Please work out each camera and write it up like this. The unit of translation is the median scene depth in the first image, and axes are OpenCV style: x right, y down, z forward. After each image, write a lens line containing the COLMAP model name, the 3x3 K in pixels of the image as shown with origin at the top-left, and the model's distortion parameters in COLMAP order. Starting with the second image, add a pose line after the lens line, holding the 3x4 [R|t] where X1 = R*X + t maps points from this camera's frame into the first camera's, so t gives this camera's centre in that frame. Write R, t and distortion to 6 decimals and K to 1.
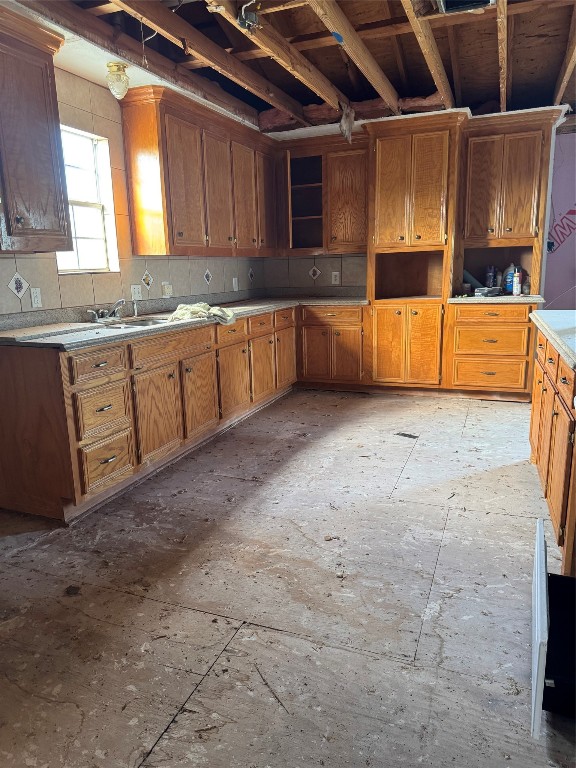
lens RADIAL K [[524.2, 0, 288.0], [0, 524.2, 384.0], [0, 0, 1]] dist [0.044607, -0.004225]
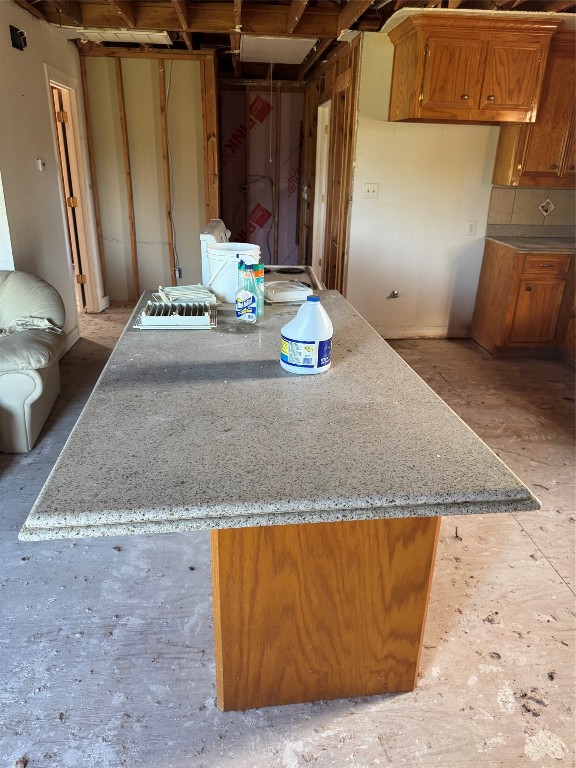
lens RADIAL K [[524.2, 0, 288.0], [0, 524.2, 384.0], [0, 0, 1]] dist [0.044607, -0.004225]
pose [[-0.885946, 0.172268, -0.430609, 1.030305], [-0.127189, 0.802618, 0.582775, -0.483425], [0.446008, 0.571076, -0.689166, 1.617946]]
